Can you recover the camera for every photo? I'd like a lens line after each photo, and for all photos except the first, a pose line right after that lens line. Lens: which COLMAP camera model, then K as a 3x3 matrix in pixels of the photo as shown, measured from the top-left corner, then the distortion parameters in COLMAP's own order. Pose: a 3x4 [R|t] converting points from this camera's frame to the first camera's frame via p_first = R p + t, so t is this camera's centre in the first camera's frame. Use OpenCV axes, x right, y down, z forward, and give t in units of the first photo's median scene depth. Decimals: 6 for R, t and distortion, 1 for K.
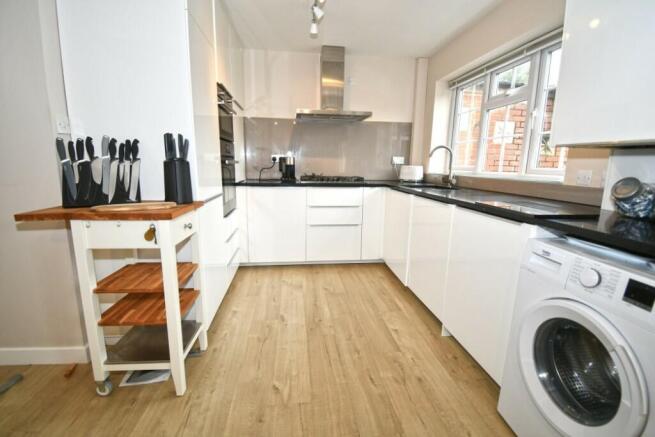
lens RADIAL K [[300.7, 0, 325.4], [0, 300.7, 220.9], [0, 0, 1]] dist [0.005308, -0.000193]
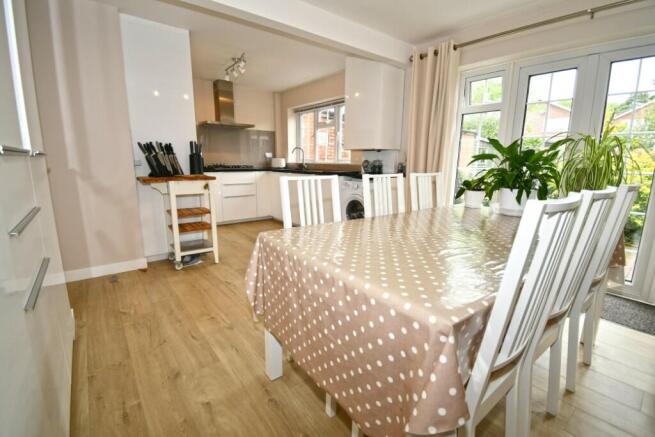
lens RADIAL K [[300.7, 0, 329.8], [0, 300.7, 217.3], [0, 0, 1]] dist [0.005308, -0.000193]
pose [[0.844371, -0.107052, 0.524955, -0.407870], [0.105692, 0.993862, 0.032672, 0.122062], [-0.525231, 0.027896, 0.850502, -0.578534]]
